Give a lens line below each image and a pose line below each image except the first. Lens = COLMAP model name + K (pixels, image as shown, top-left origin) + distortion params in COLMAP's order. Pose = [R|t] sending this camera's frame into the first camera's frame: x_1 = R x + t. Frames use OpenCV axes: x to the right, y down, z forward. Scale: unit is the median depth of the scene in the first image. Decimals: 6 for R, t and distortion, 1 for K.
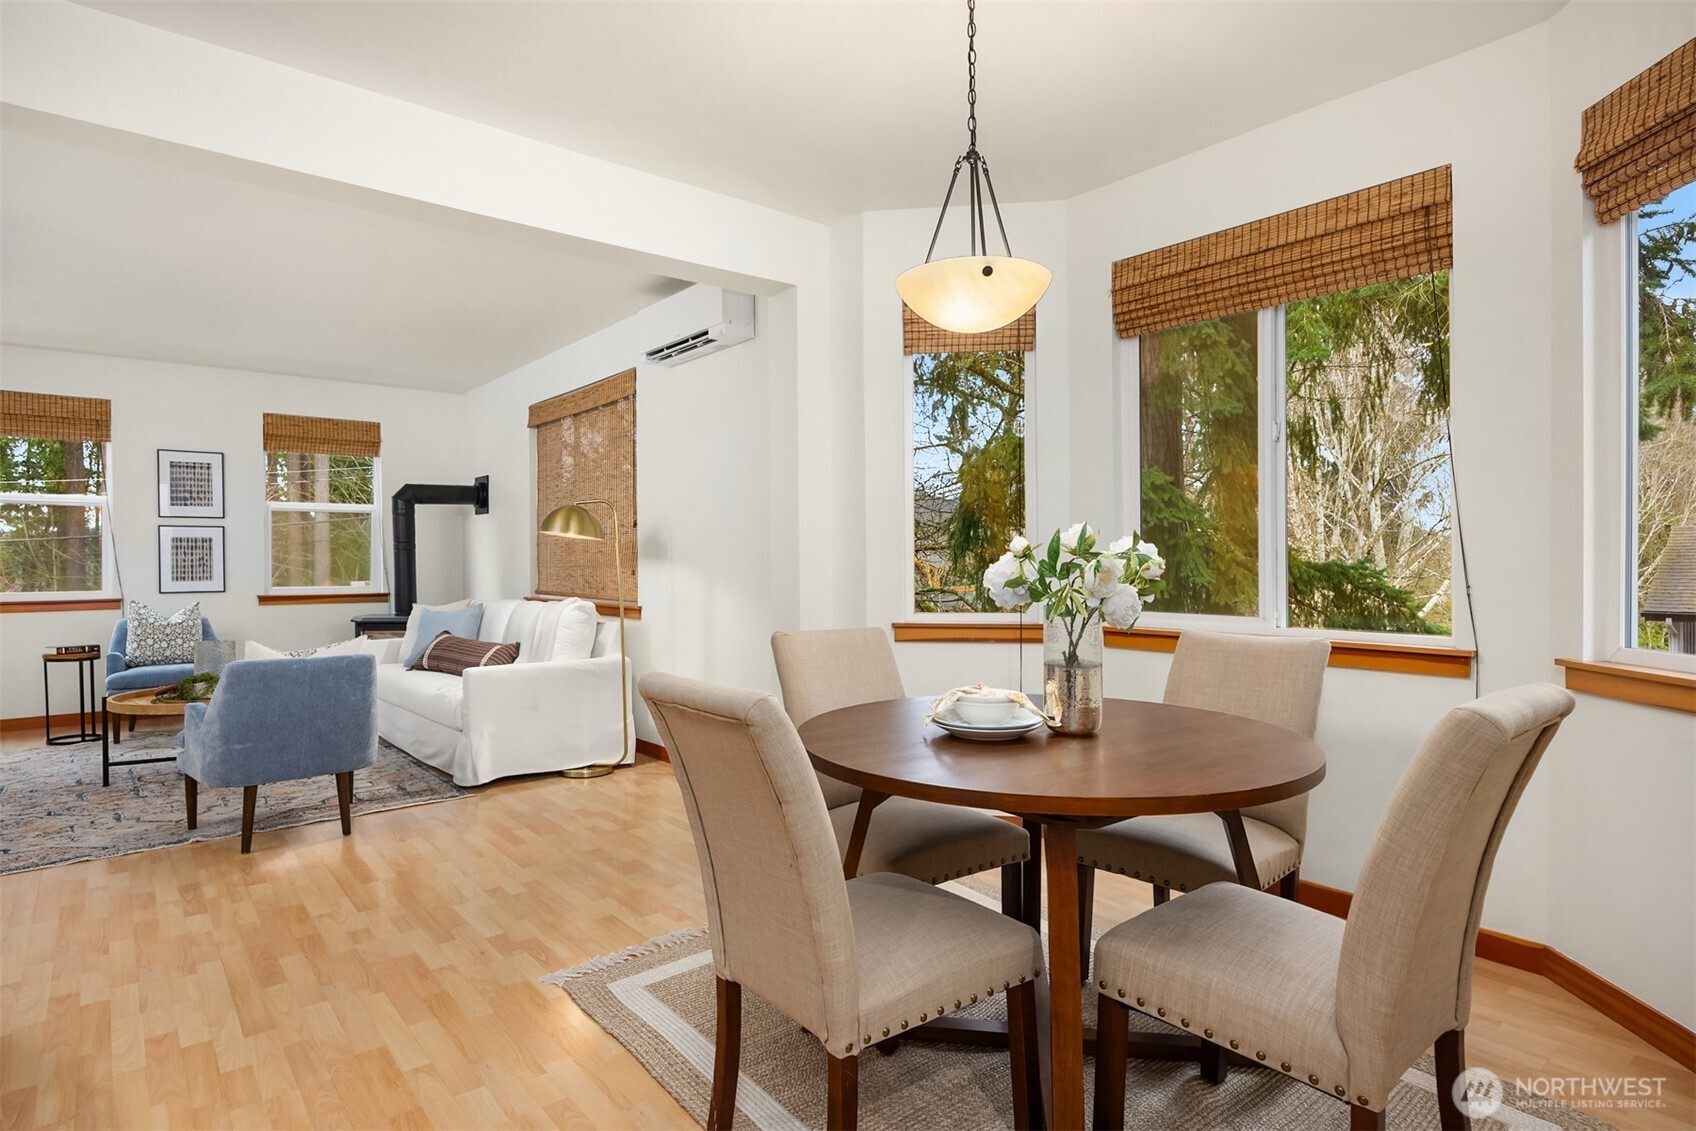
lens RADIAL K [[903.2, 0, 825.9], [0, 903.2, 563.3], [0, 0, 1]] dist [-0.002447, 0.001389]
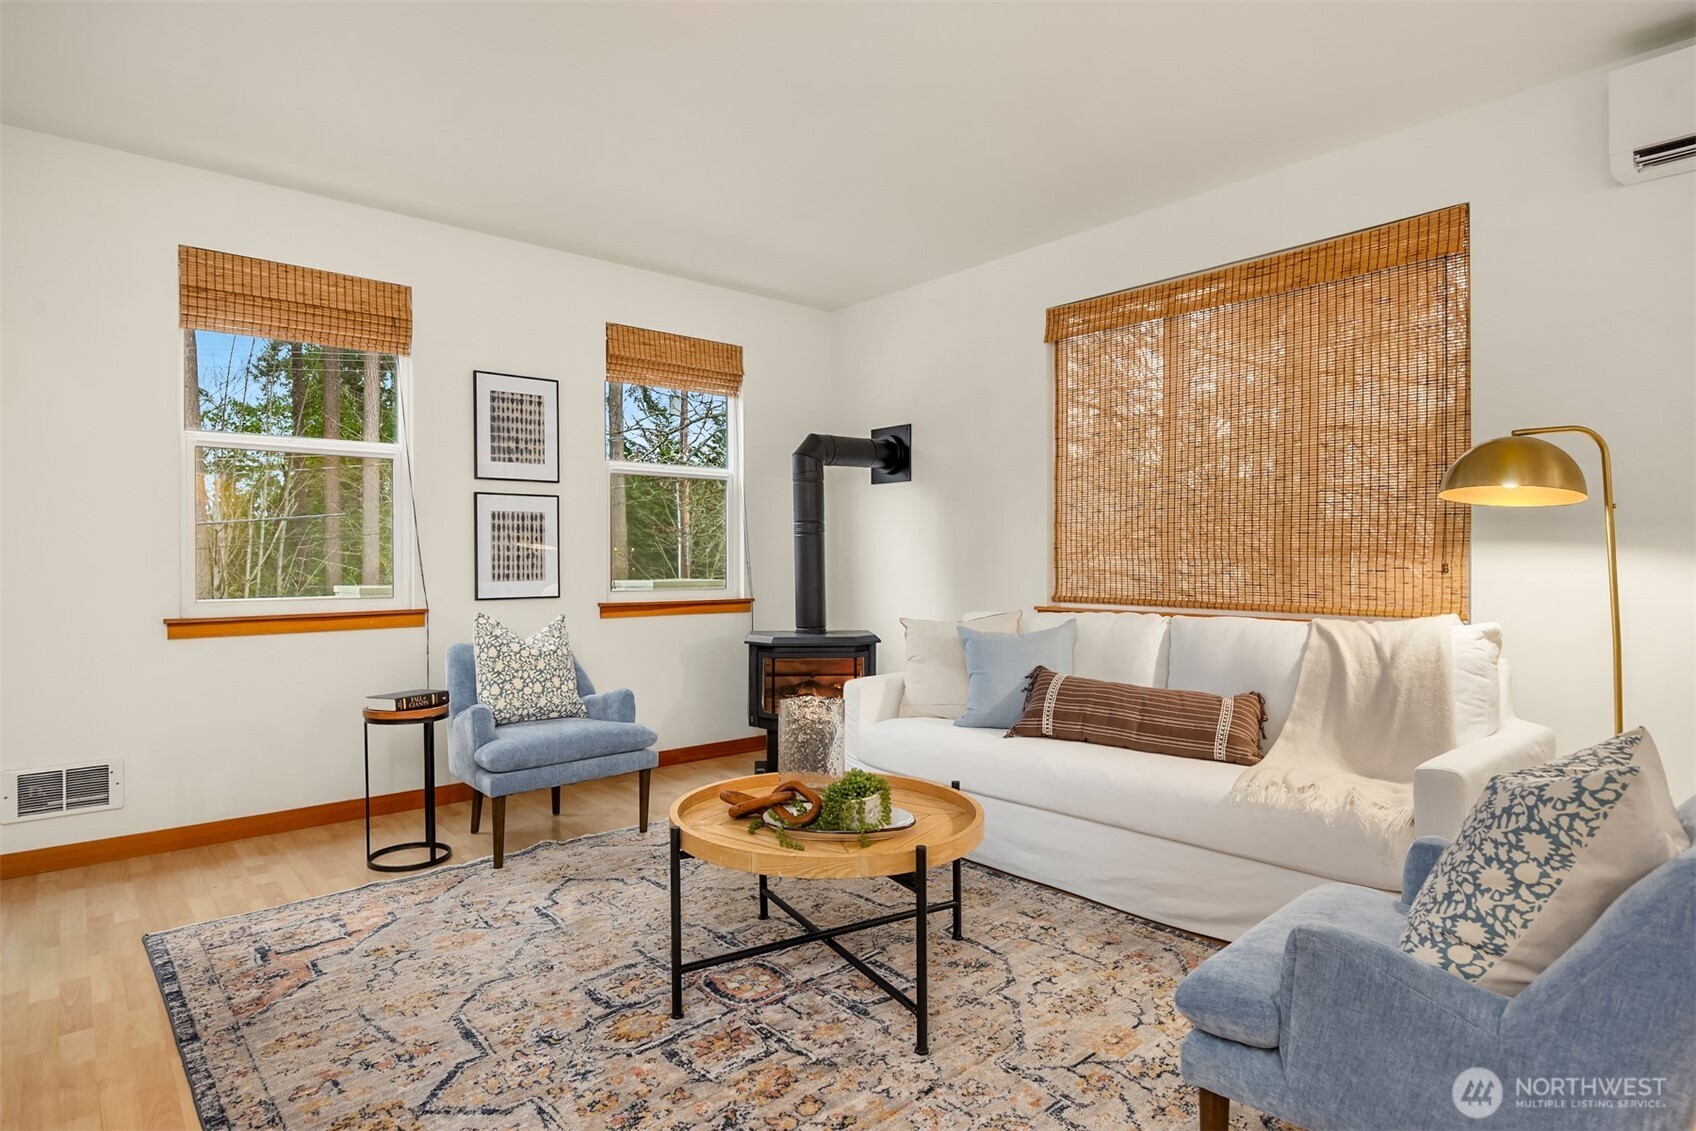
lens RADIAL K [[903.2, 0, 825.9], [0, 903.2, 563.3], [0, 0, 1]] dist [-0.002447, 0.001389]
pose [[0.999708, 0.001961, 0.024086, -0.529298], [-0.001972, 0.999998, 0.000428, 0.007055], [-0.024085, -0.000476, 0.999710, 0.380301]]
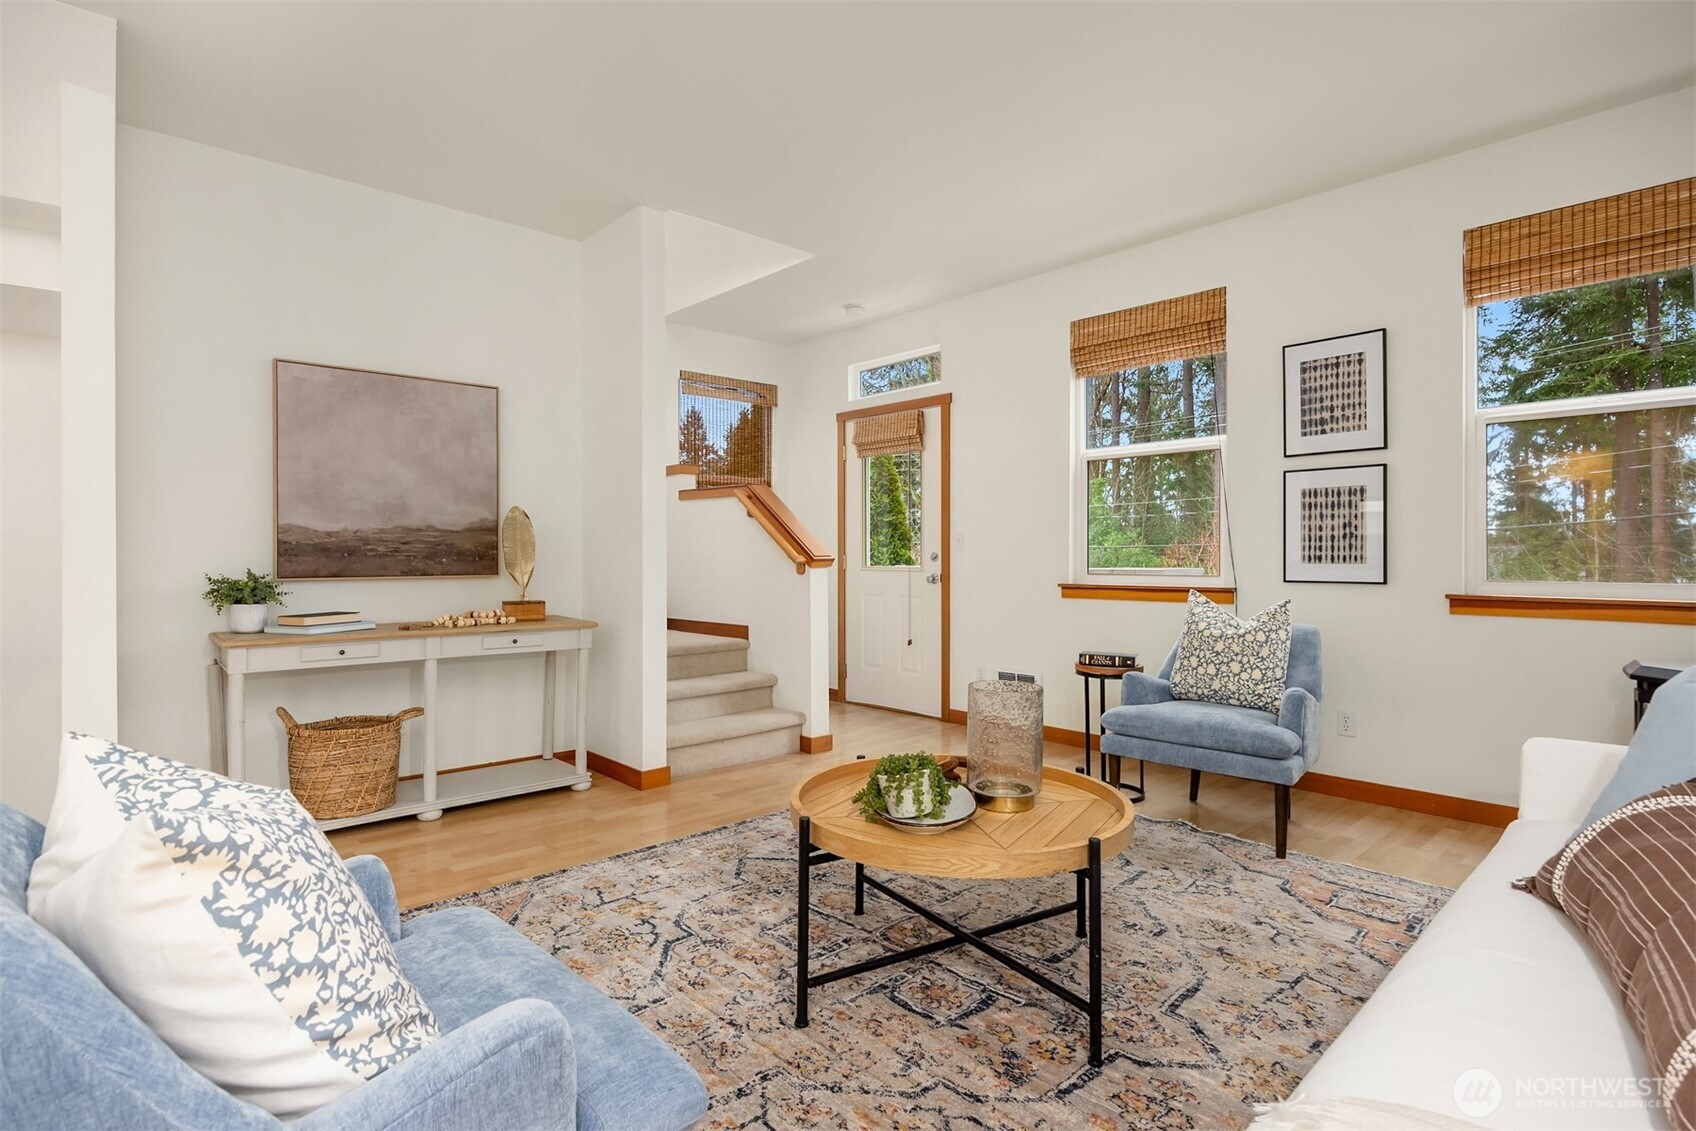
lens RADIAL K [[841.7, 0, 848.0], [0, 841.7, 565.5], [0, 0, 1]] dist [-0.017024, 0.000011]
pose [[0.059876, 0.016733, -0.998066, -0.197041], [-0.002463, 0.999859, 0.016615, 0.013726], [0.998203, 0.001464, 0.059909, 0.695417]]
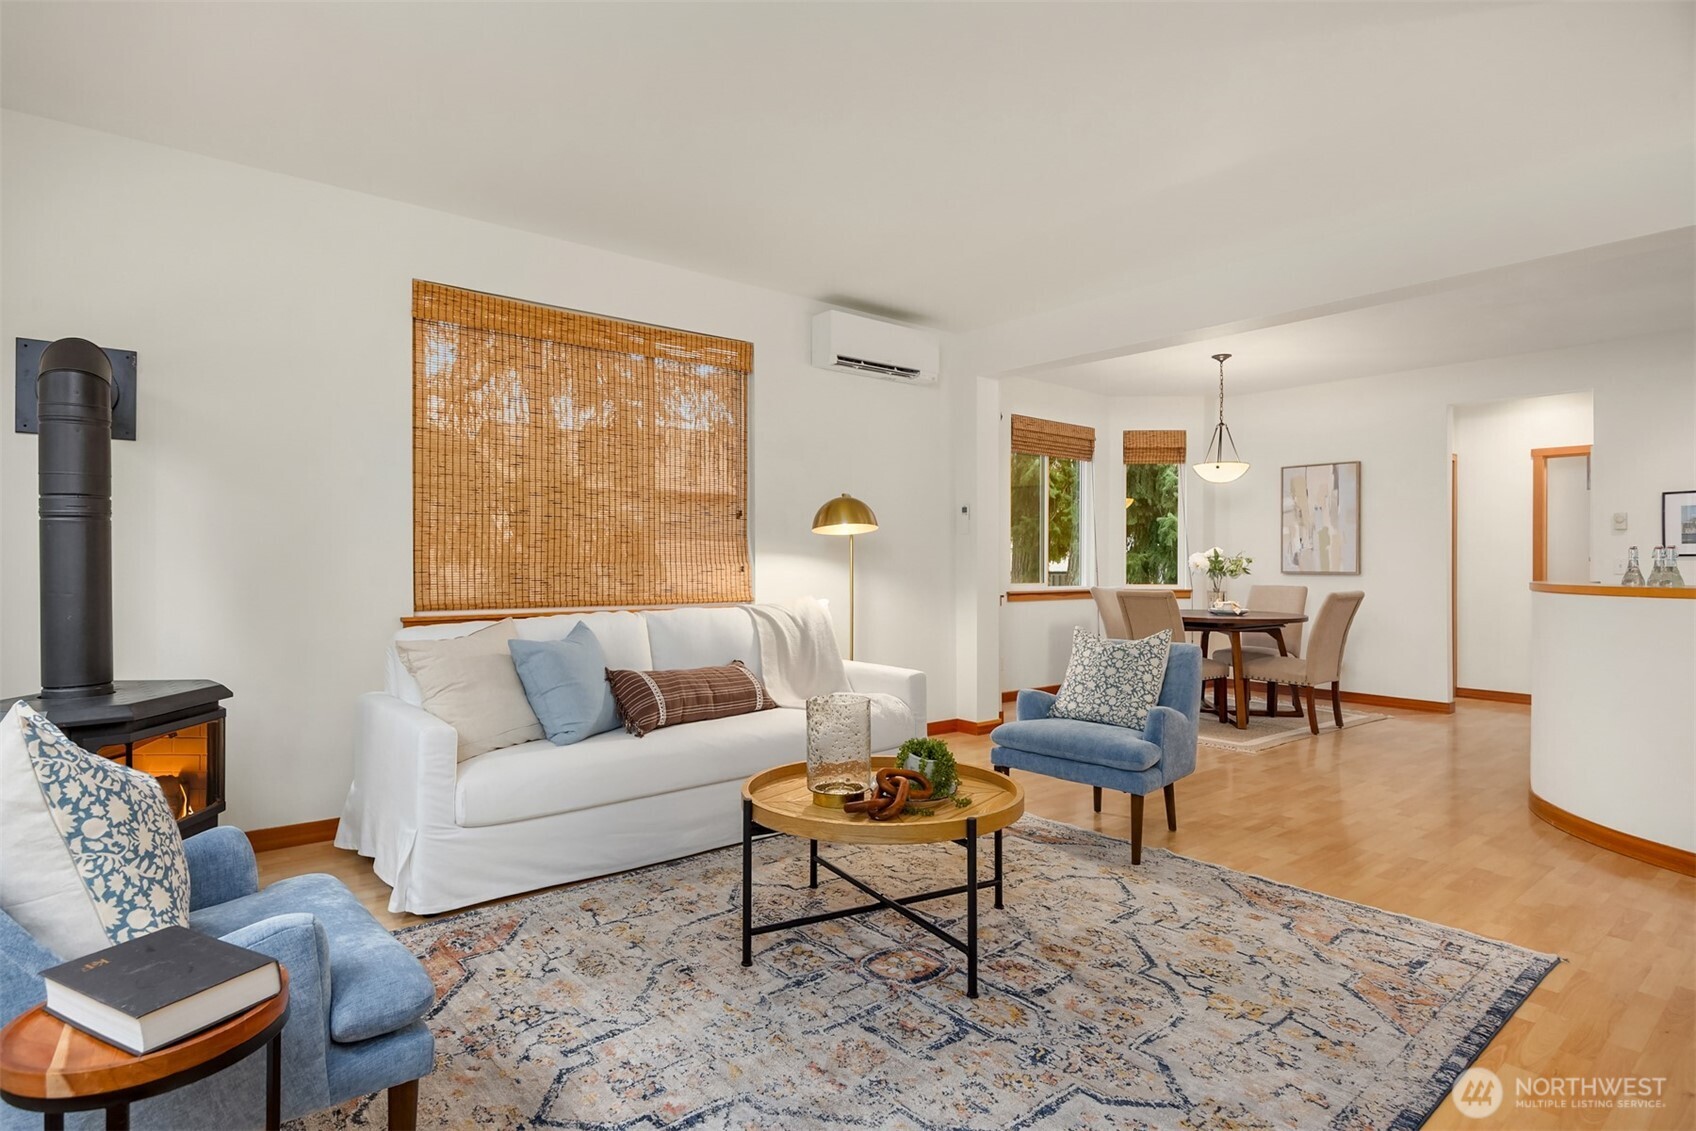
lens RADIAL K [[868.6, 0, 852.0], [0, 868.6, 560.9], [0, 0, 1]] dist [-0.003567, -0.000007]
pose [[-0.010819, 0.004528, 0.999931, -0.926400], [0.001144, 0.999989, -0.004516, 0.005553], [-0.999941, 0.001095, -0.010824, 0.775807]]
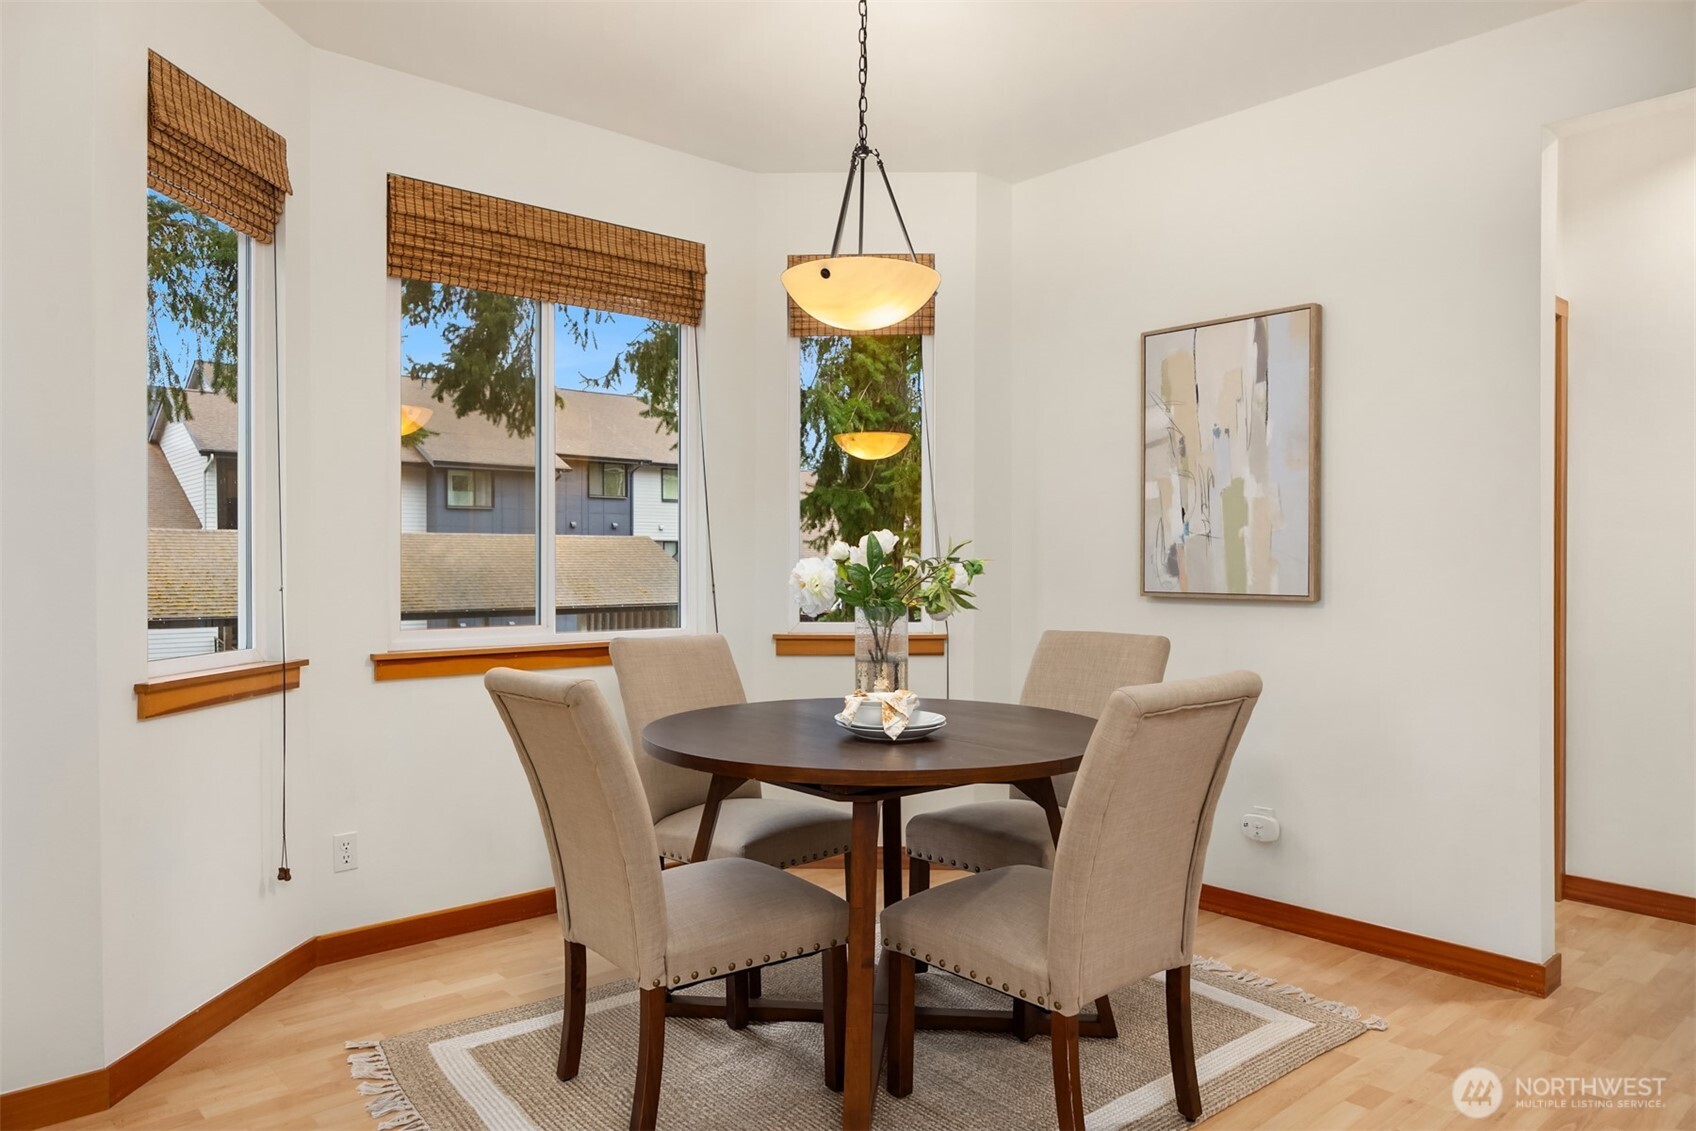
lens RADIAL K [[1114.8, 0, 848.0], [0, 1114.8, 565.5], [0, 0, 1]] dist [-0.002623, 0.000239]
pose [[-0.045644, -0.000159, 0.998958, -0.355820], [0.006225, 0.999981, 0.000443, -0.000425], [-0.998938, 0.006238, -0.045642, 0.367959]]
